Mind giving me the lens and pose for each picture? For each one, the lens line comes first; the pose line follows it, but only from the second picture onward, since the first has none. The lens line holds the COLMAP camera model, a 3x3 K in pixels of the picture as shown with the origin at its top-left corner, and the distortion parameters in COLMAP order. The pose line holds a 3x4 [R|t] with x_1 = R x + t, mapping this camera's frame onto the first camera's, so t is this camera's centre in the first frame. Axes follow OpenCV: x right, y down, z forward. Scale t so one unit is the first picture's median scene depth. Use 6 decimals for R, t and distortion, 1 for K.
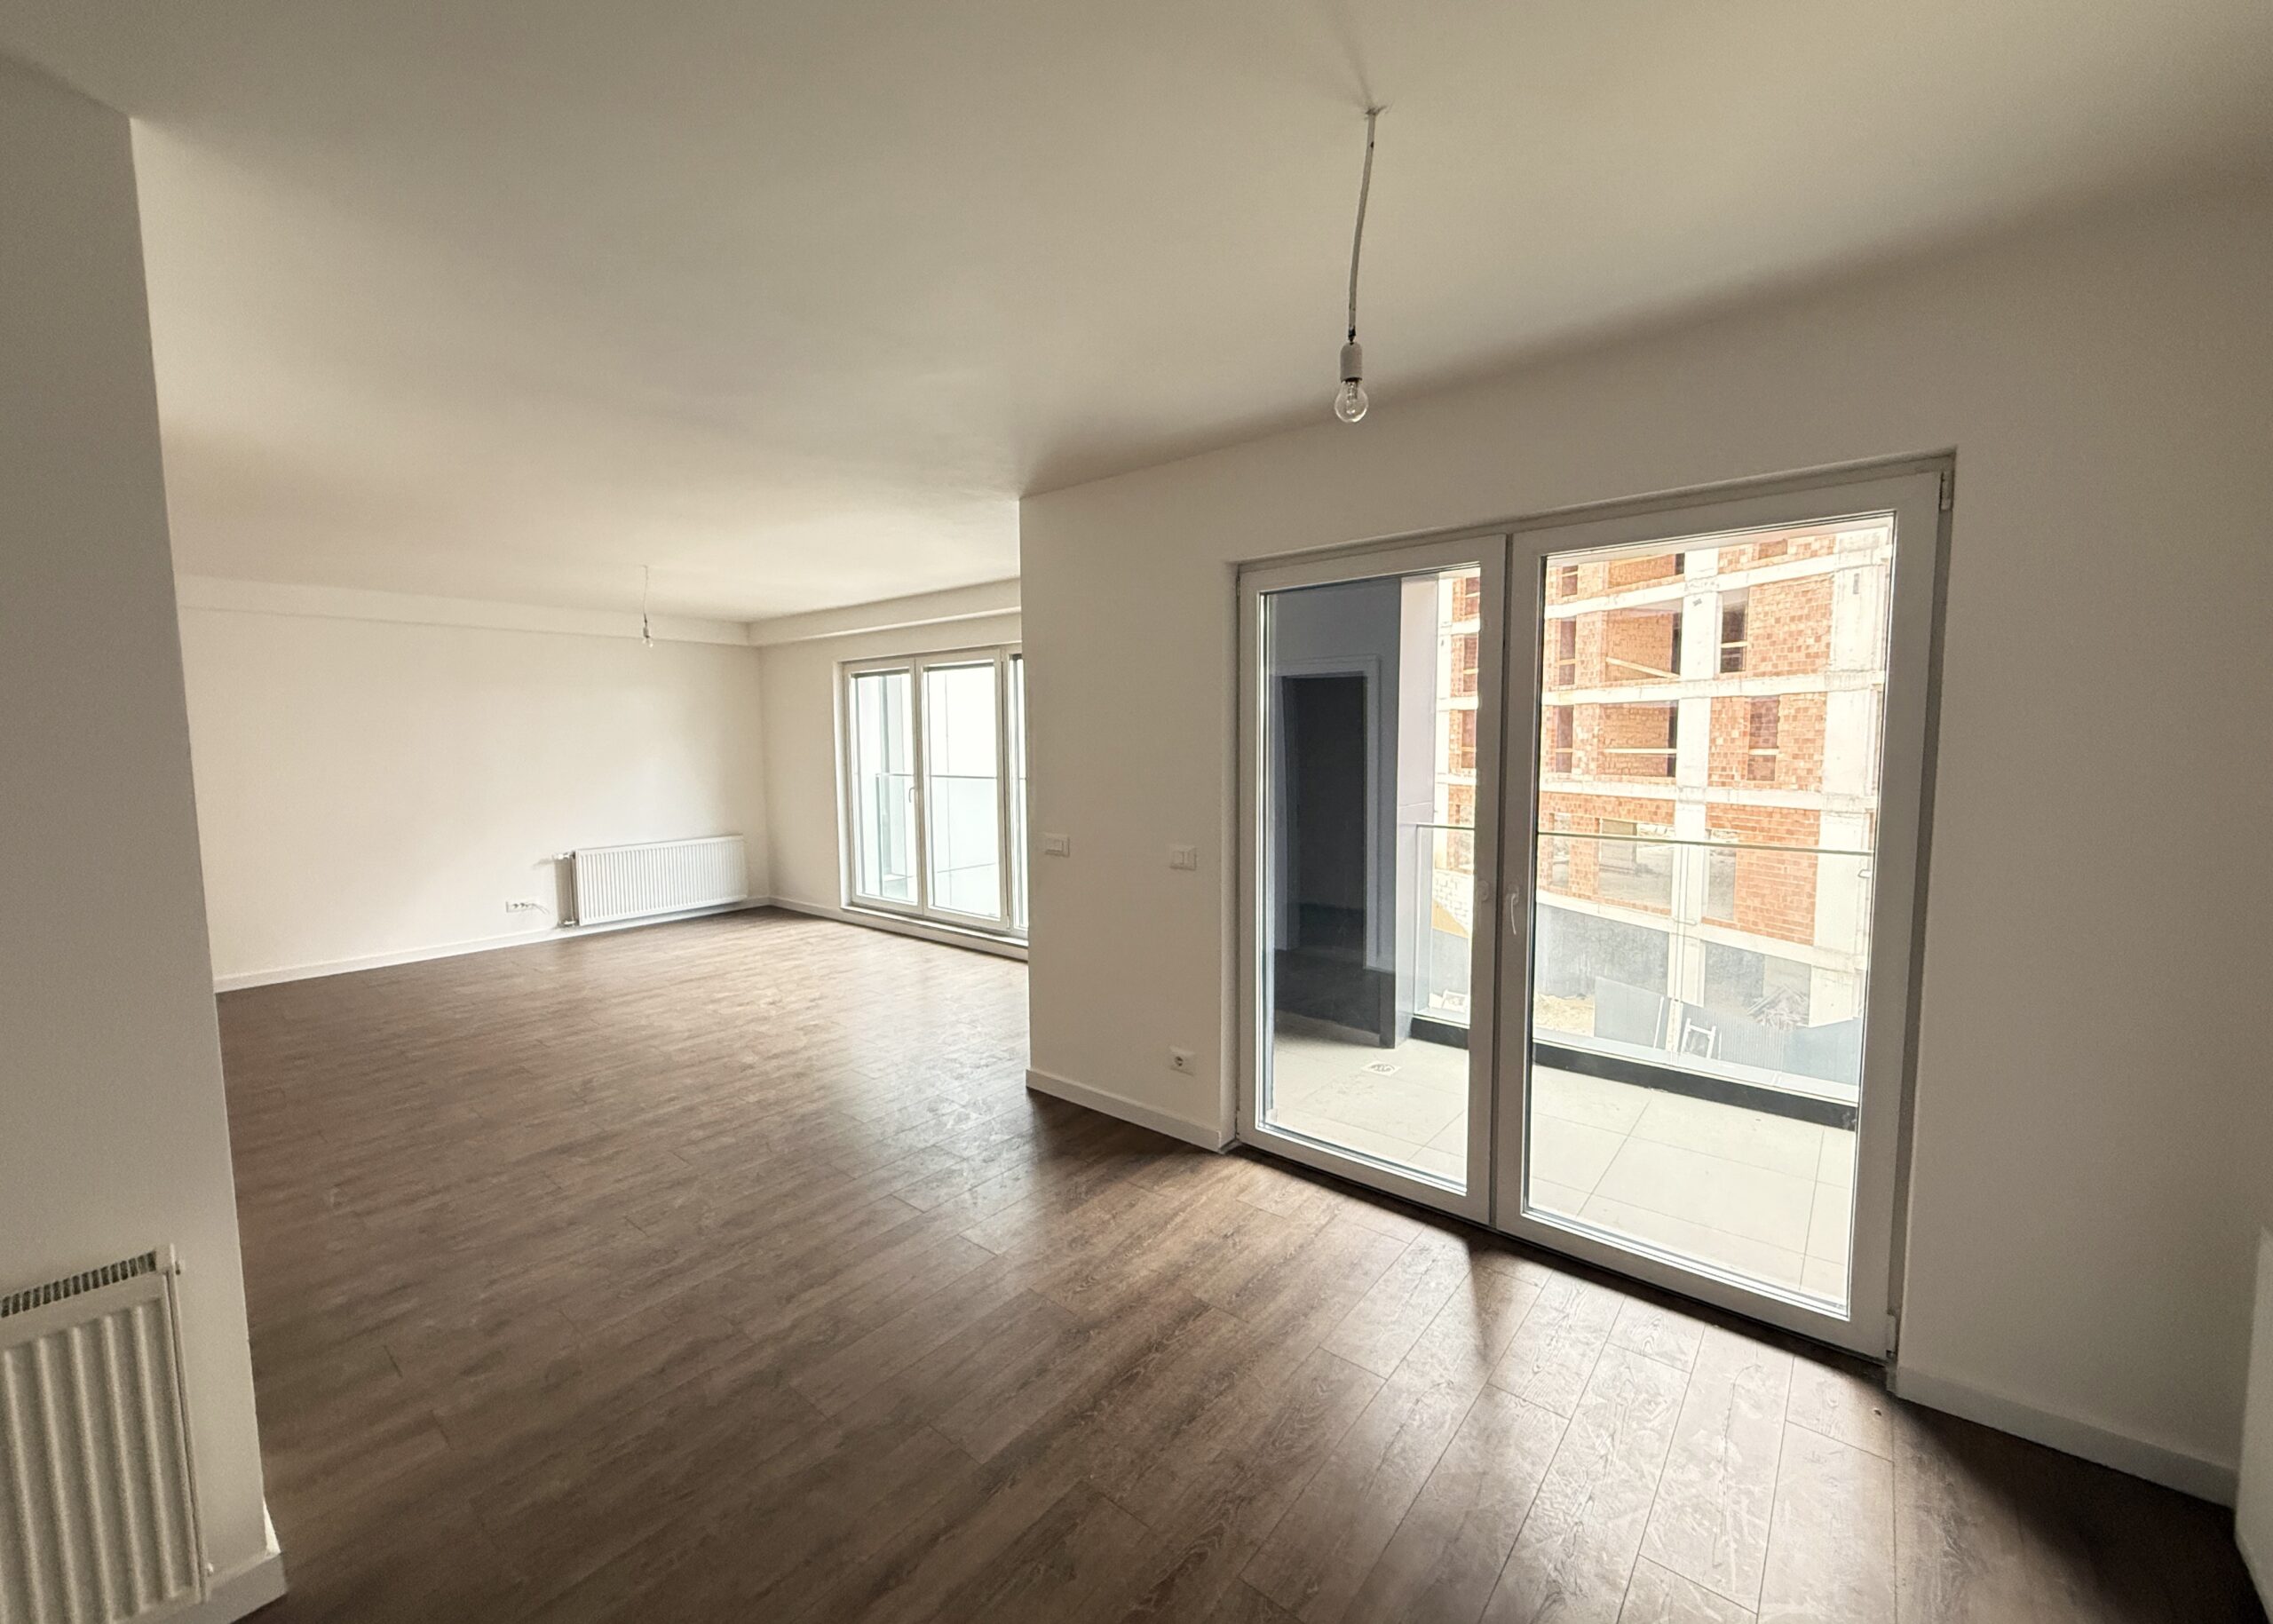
lens RADIAL K [[902.4, 0, 1130.1], [0, 902.4, 811.6], [0, 0, 1]] dist [-0.000599, 0.000044]
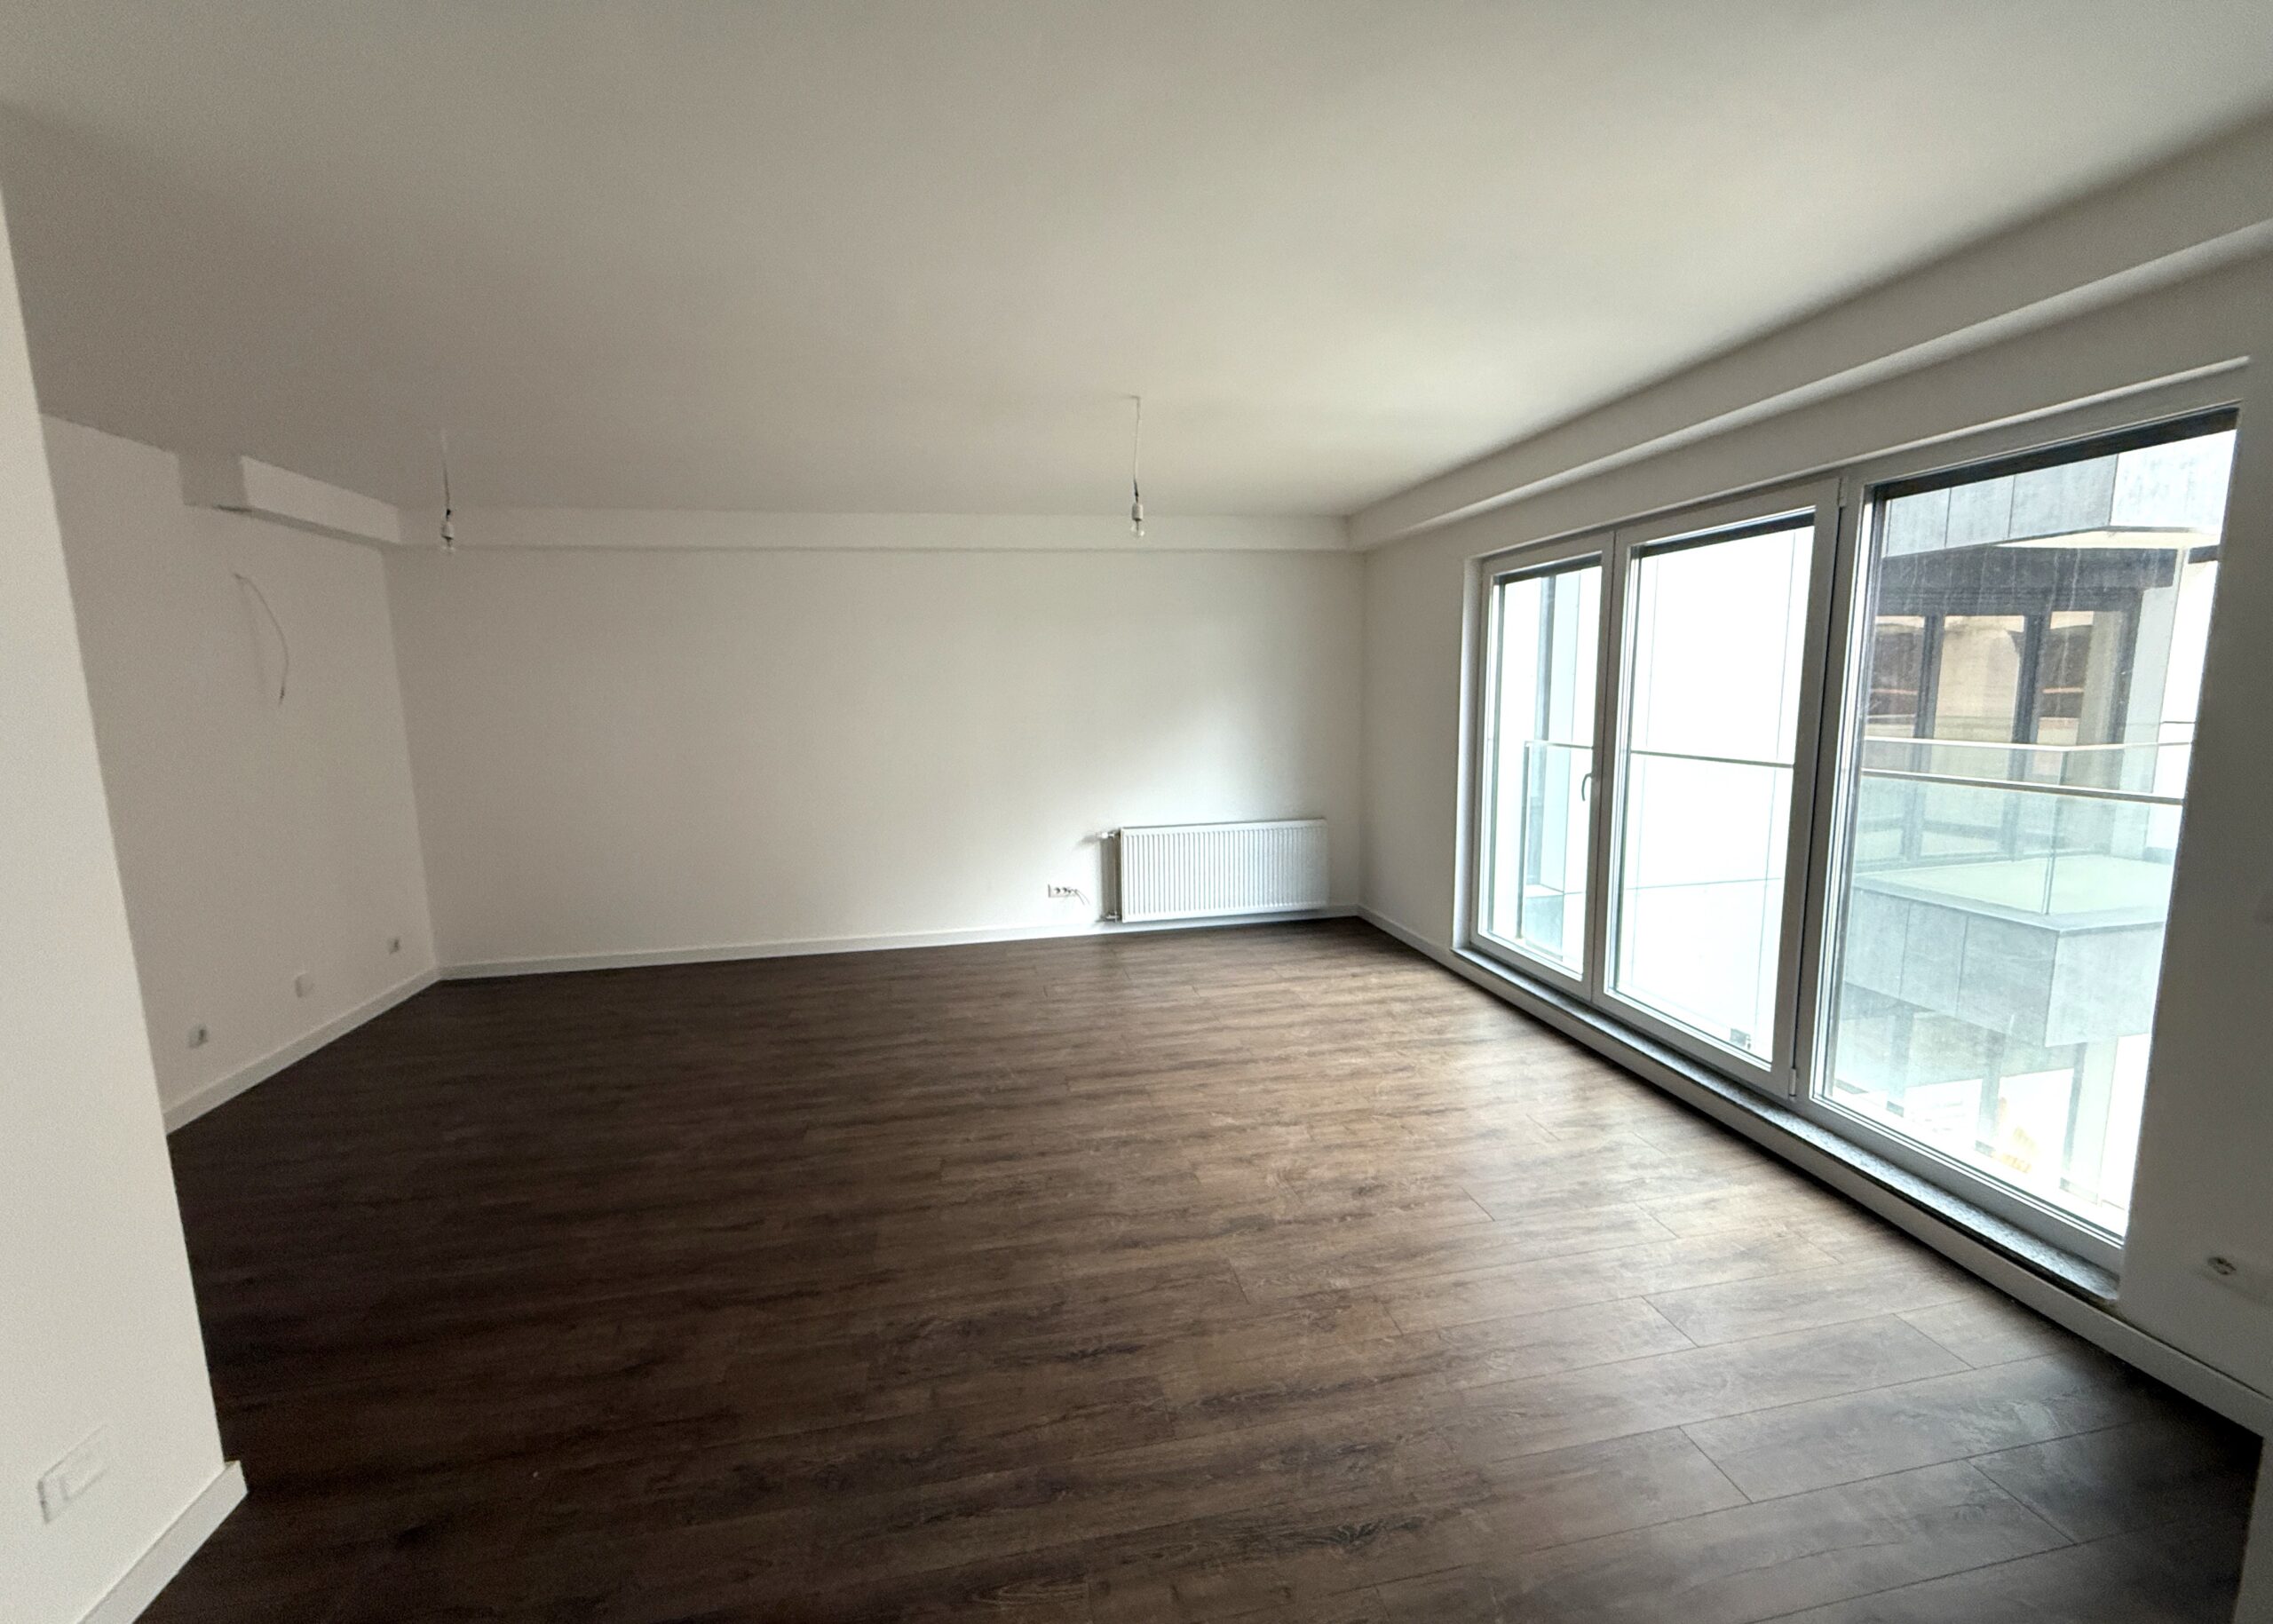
lens RADIAL K [[902.4, 0, 1130.1], [0, 902.4, 811.6], [0, 0, 1]] dist [-0.000599, 0.000044]
pose [[0.769089, 0.083812, -0.633623, -0.105477], [-0.041061, 0.995796, 0.081878, -0.037179], [0.637821, -0.036955, 0.769297, 0.392745]]
